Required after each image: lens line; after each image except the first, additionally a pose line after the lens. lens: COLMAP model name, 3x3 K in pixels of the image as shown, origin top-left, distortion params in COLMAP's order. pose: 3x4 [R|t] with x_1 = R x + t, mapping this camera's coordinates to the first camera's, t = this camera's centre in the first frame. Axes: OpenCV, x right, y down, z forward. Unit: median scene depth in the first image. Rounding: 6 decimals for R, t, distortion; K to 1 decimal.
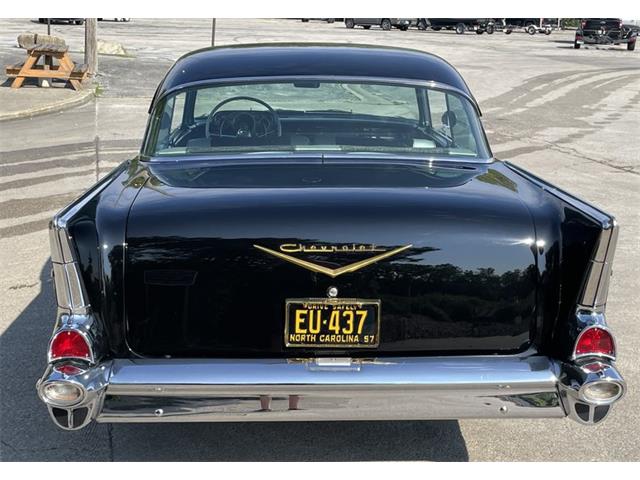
lens RADIAL K [[866.2, 0, 319.3], [0, 866.2, 264.4], [0, 0, 1]] dist [0.138757, -0.092284]
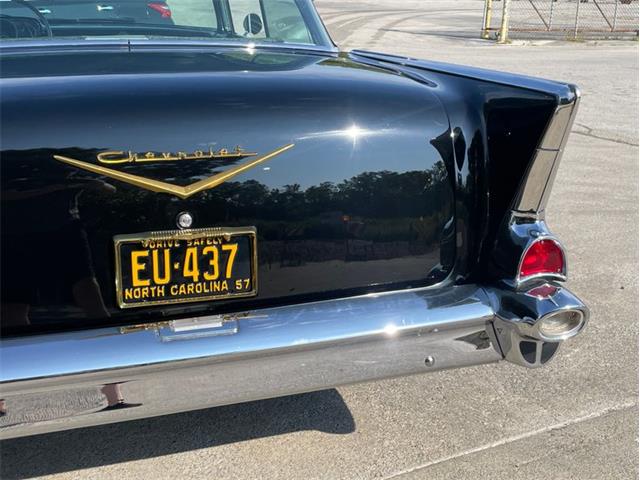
lens RADIAL K [[801.9, 0, 309.9], [0, 801.9, 239.5], [0, 0, 1]] dist [0.157057, -0.335549]
pose [[0.960882, -0.081973, 0.264549, -0.057760], [0.069809, 0.996039, 0.055077, 0.019052], [-0.268015, -0.034455, 0.962798, 0.372767]]
